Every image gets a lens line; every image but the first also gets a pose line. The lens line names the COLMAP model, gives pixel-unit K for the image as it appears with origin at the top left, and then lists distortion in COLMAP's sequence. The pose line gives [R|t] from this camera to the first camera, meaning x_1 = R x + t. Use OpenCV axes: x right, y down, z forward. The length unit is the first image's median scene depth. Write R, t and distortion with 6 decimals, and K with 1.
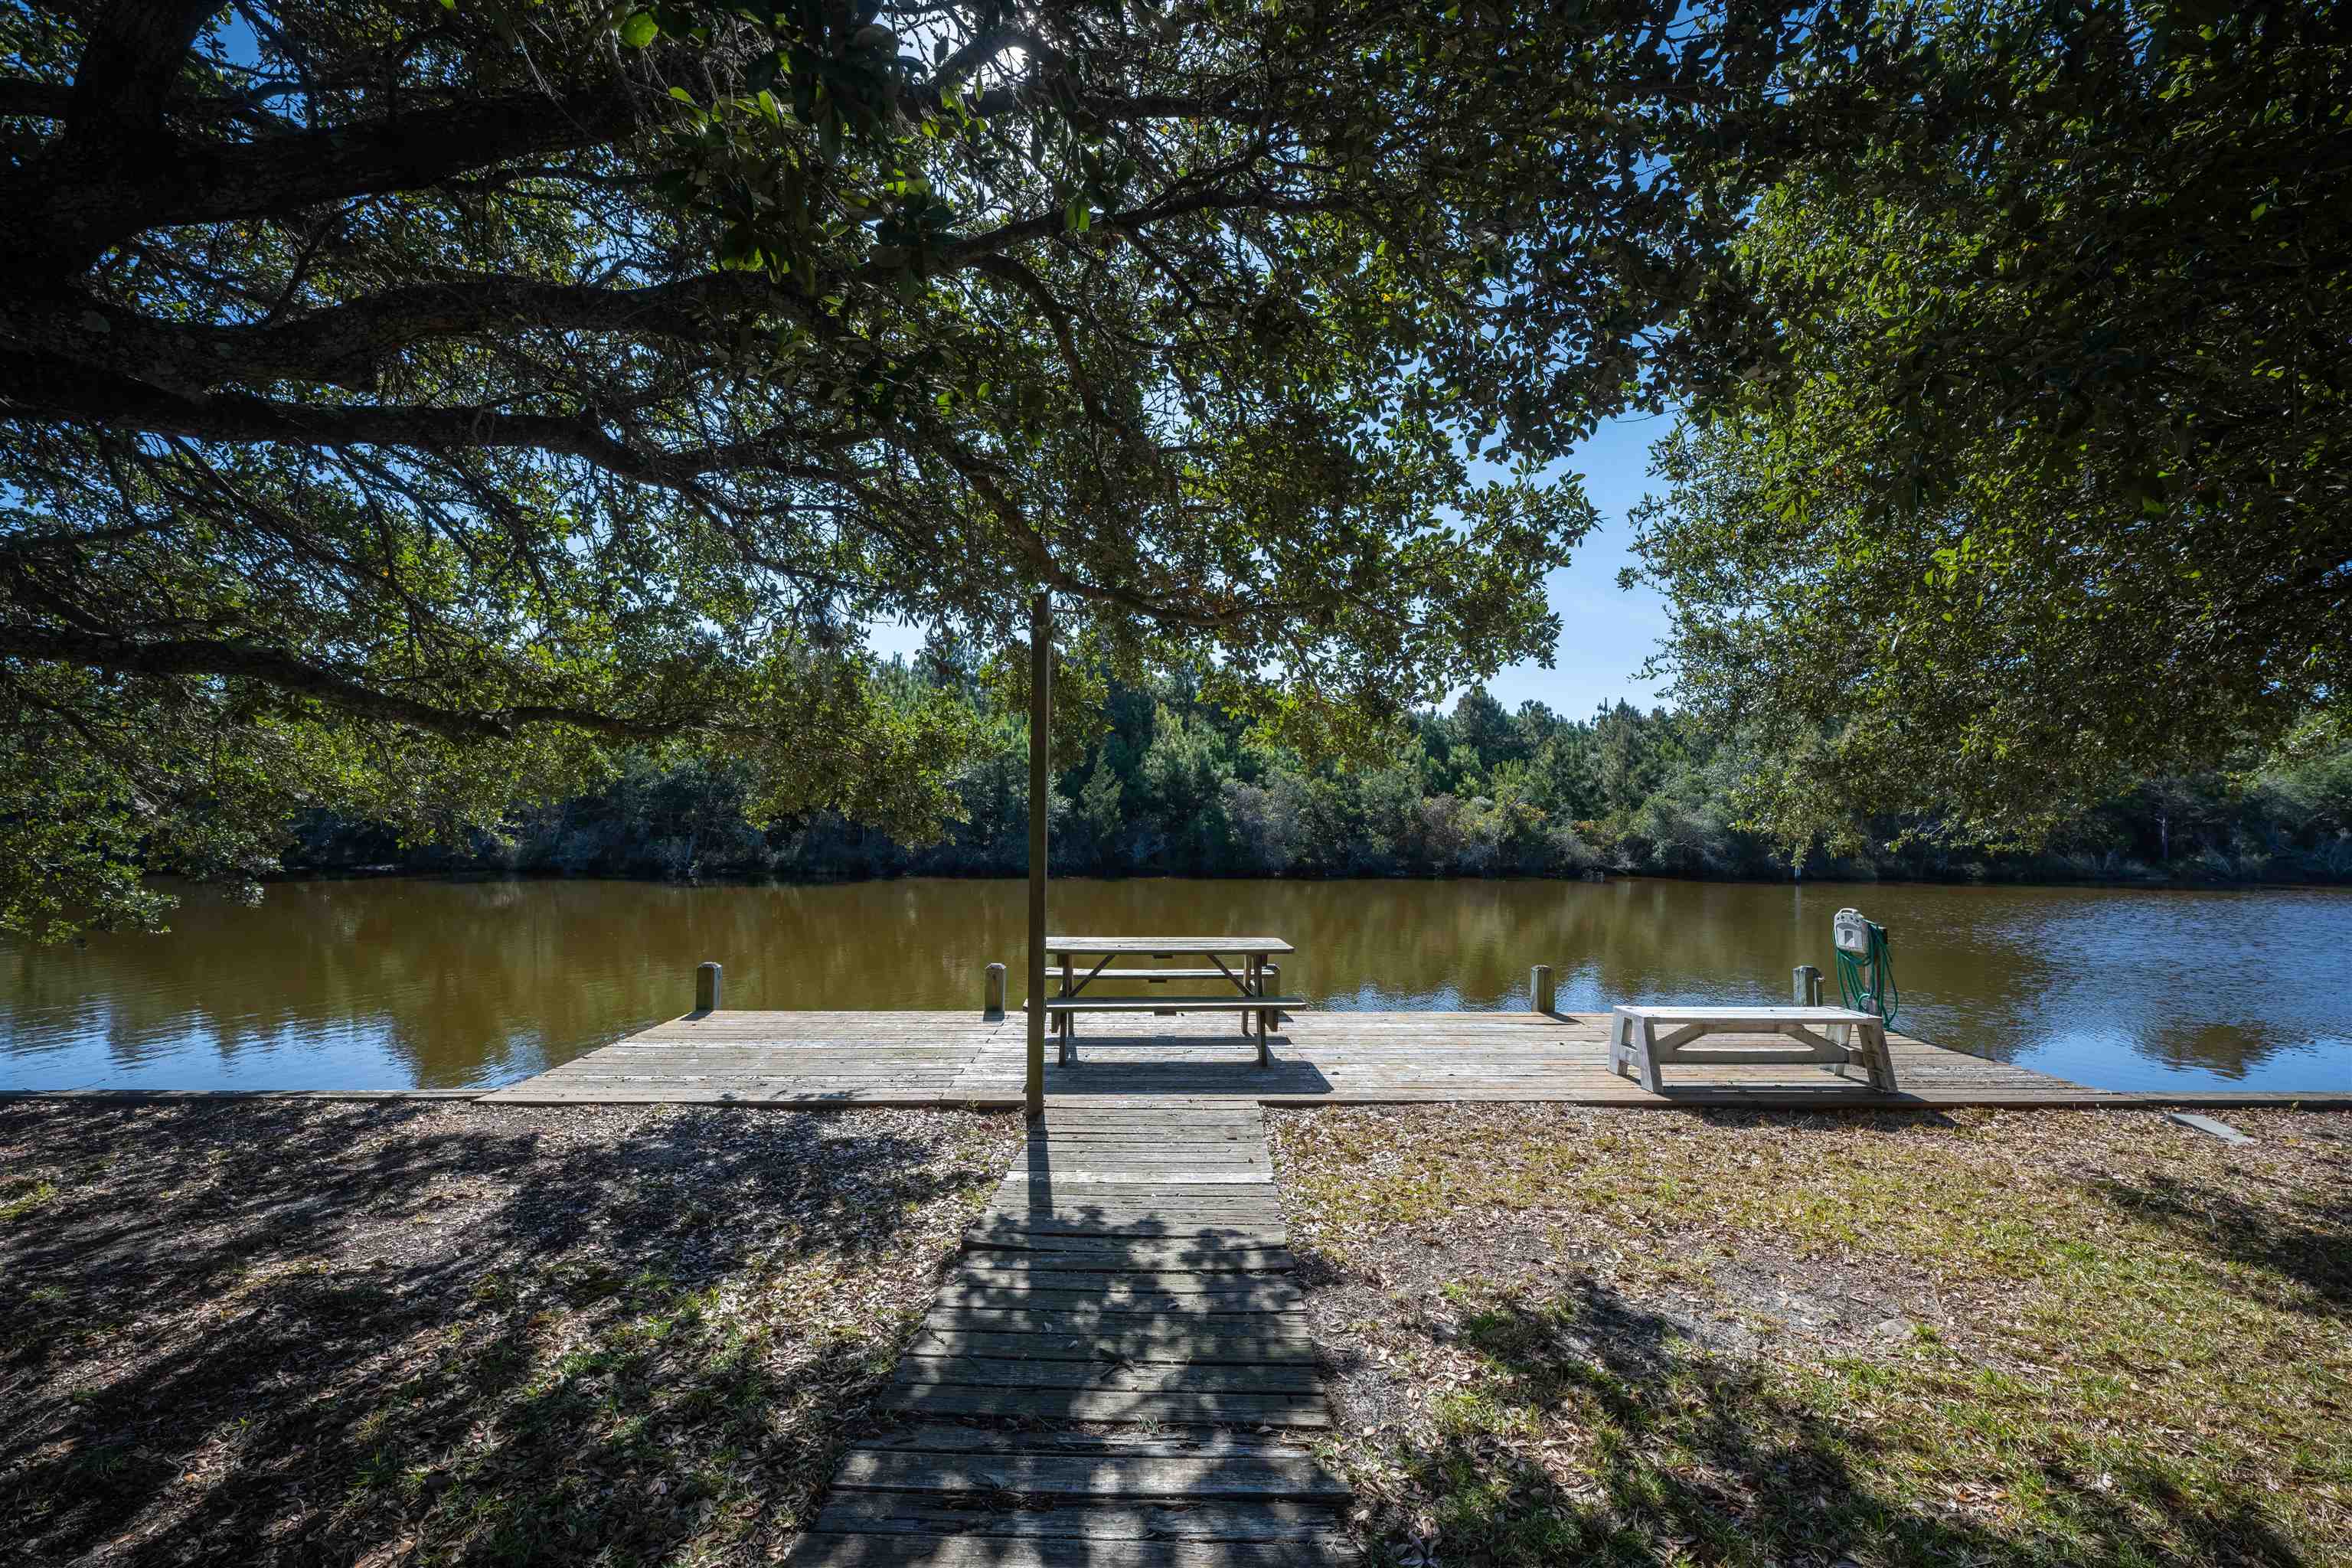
lens RADIAL K [[999.0, 0, 1176.0], [0, 999.0, 784.0], [0, 0, 1]] dist [-0.001200, 0.000277]
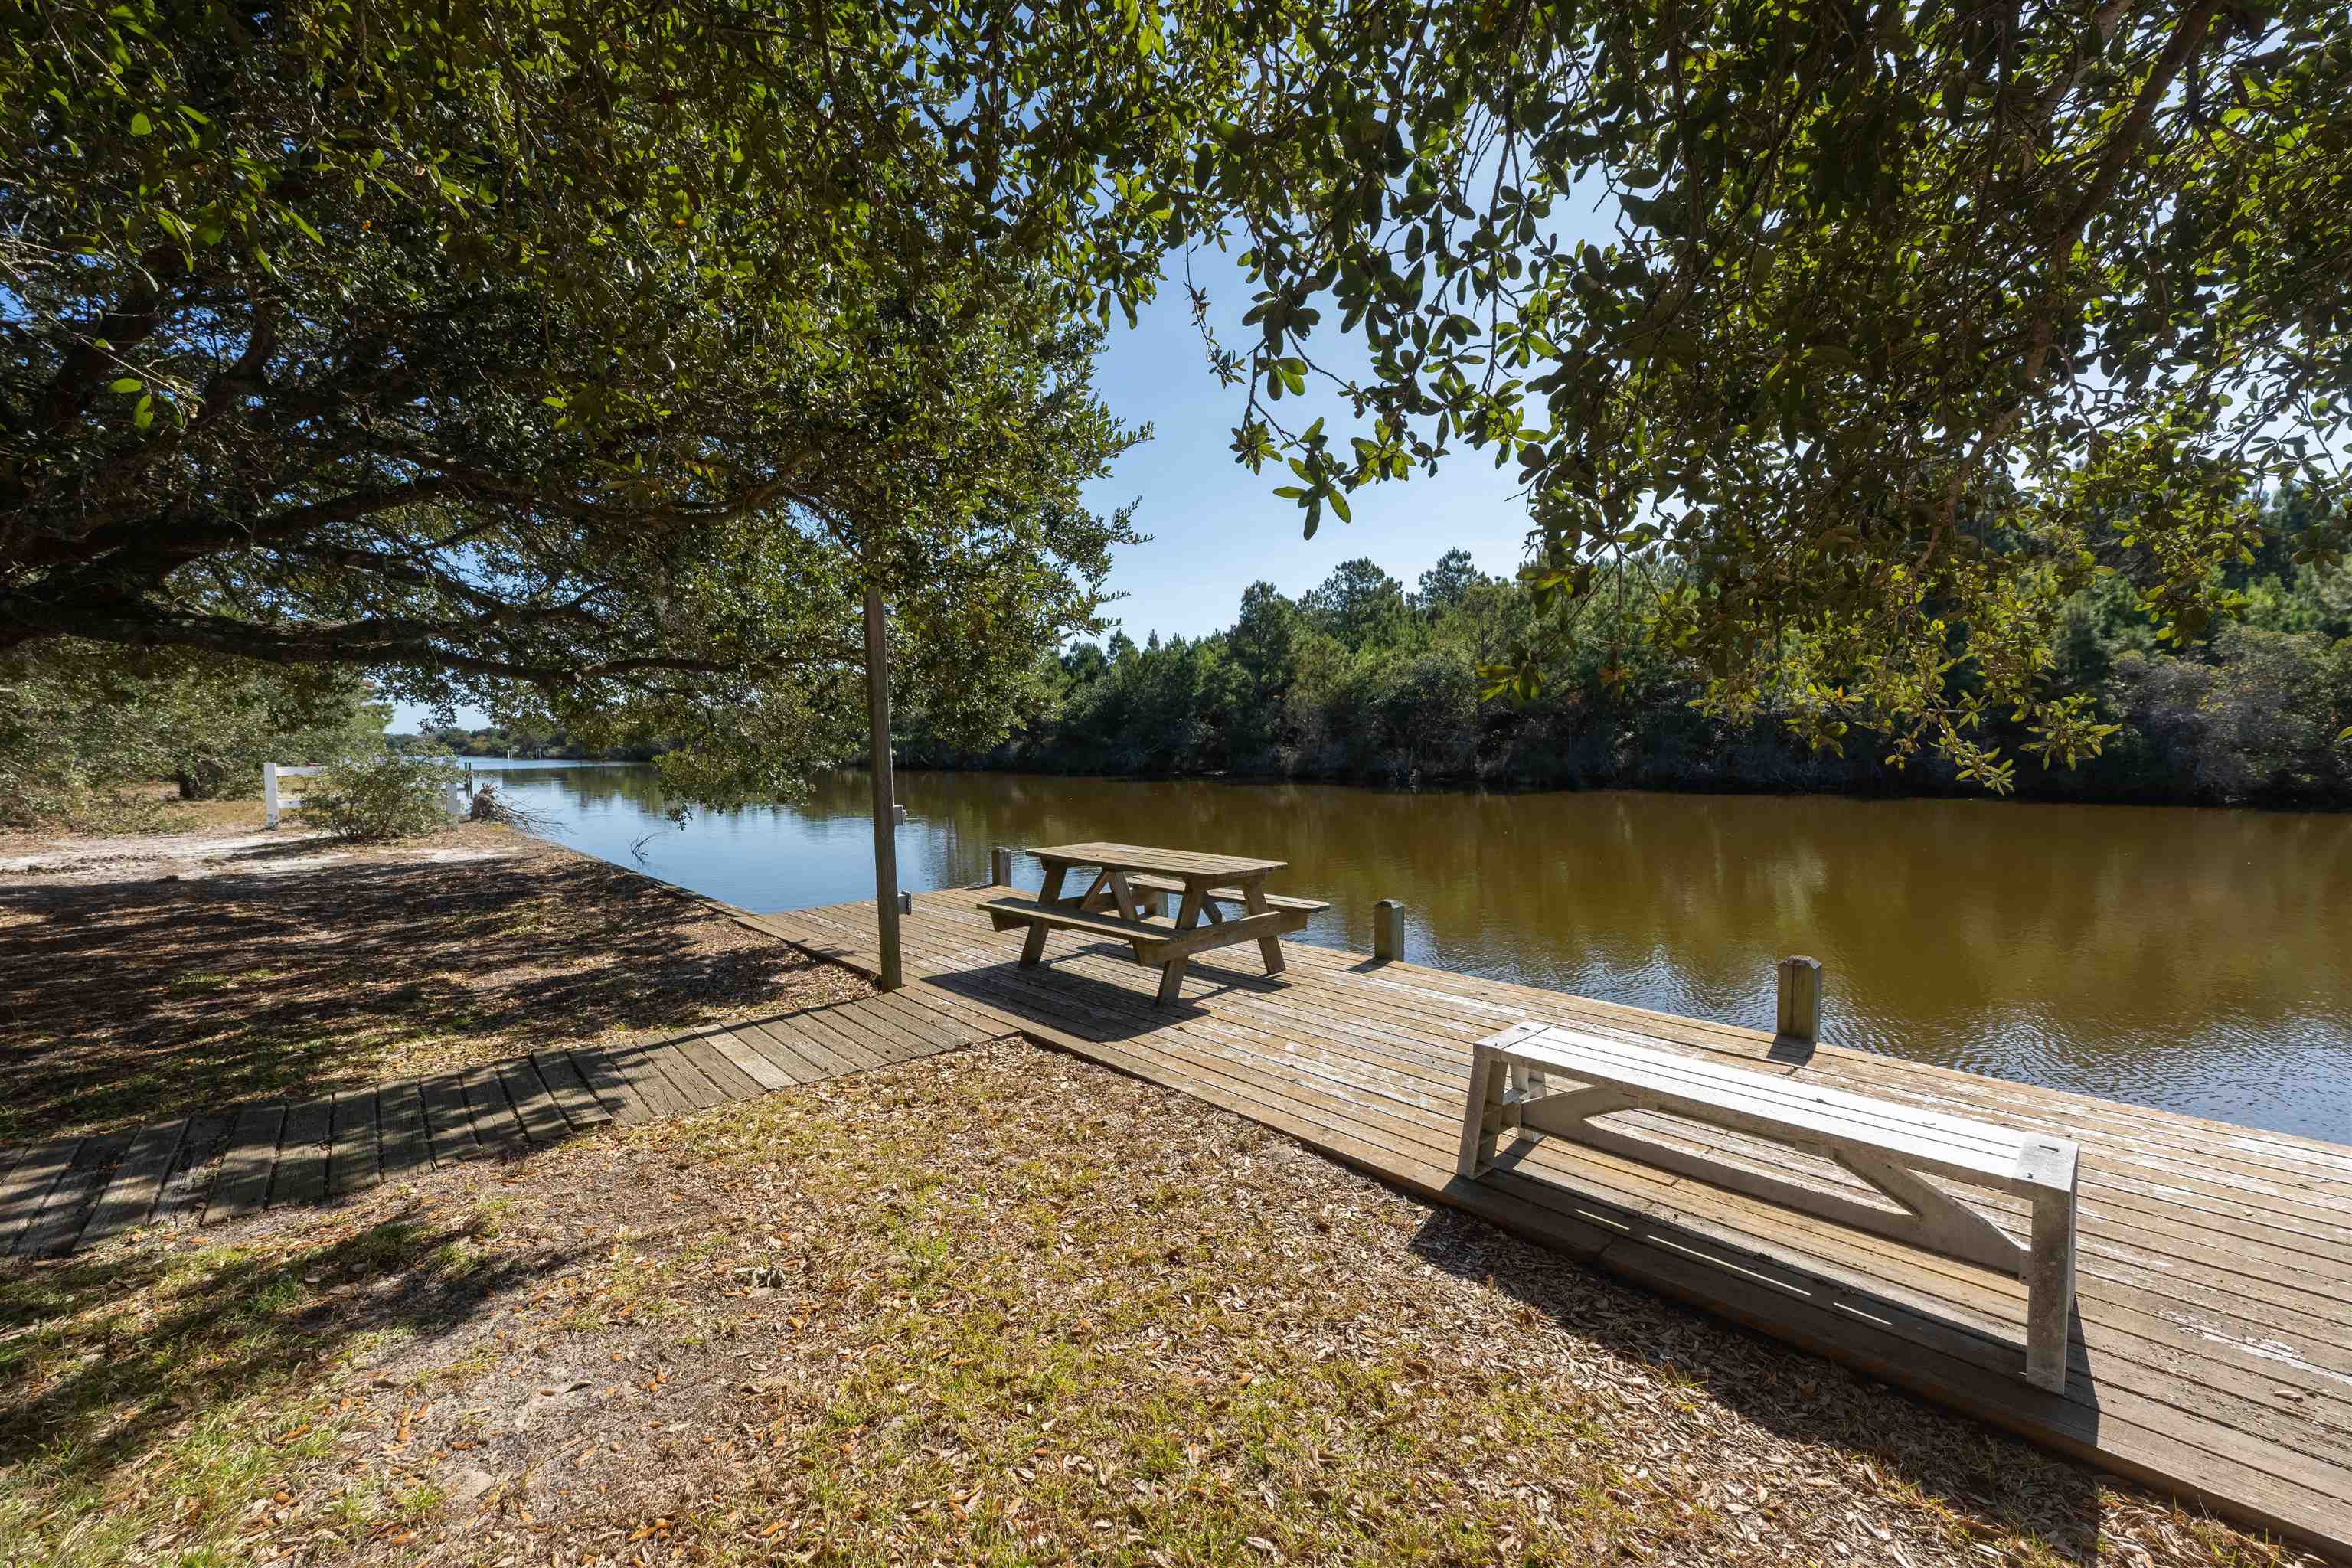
lens RADIAL K [[982.0, 0, 1176.0], [0, 982.0, 784.0], [0, 0, 1]] dist [0.000726, 0.000074]
pose [[0.632453, 0.019529, -0.774352, 1.258250], [0.049024, 0.996669, 0.065176, 0.065967], [0.773046, -0.079183, 0.629389, 0.838226]]
